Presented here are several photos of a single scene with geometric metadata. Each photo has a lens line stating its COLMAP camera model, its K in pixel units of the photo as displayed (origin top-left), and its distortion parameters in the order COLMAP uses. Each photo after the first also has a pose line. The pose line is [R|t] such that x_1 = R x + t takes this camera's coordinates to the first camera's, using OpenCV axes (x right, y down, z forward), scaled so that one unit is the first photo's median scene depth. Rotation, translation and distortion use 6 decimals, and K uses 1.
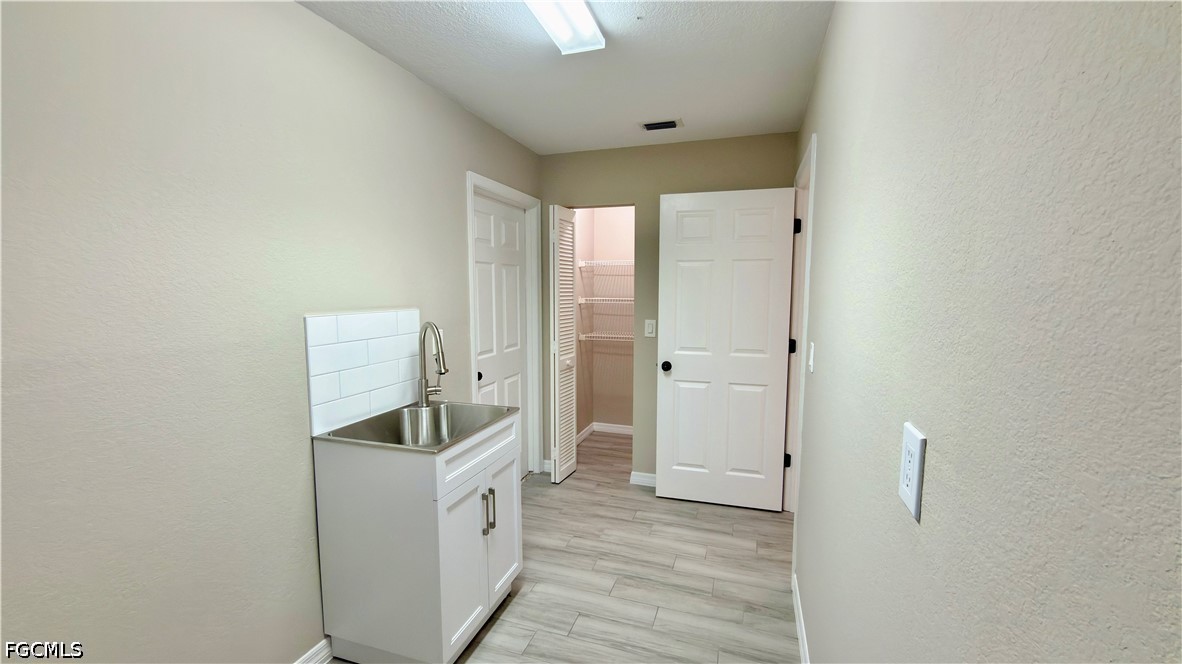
lens RADIAL K [[477.6, 0, 589.5], [0, 477.6, 330.6], [0, 0, 1]] dist [-0.000406, -0.000045]
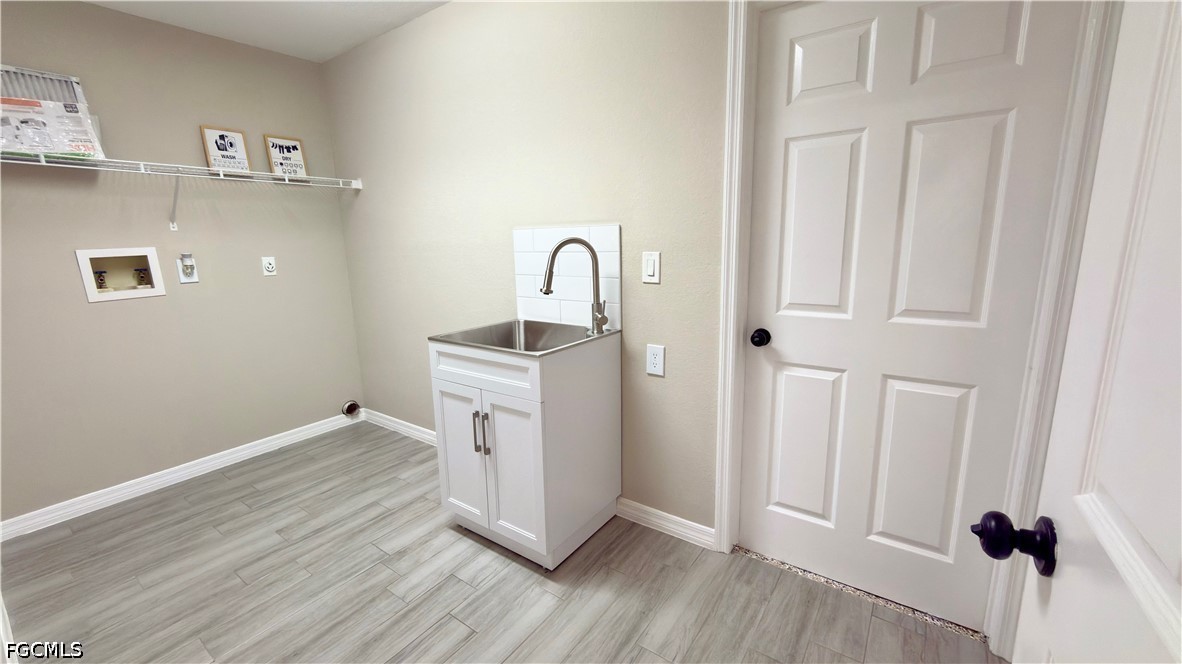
lens RADIAL K [[468.9, 0, 589.5], [0, 468.9, 331.5], [0, 0, 1]] dist [0.000702, -0.000209]
pose [[-0.295560, 0.197220, -0.934745, 0.556805], [-0.058108, 0.972936, 0.223651, -0.047306], [0.953555, 0.120419, -0.276101, 1.402750]]
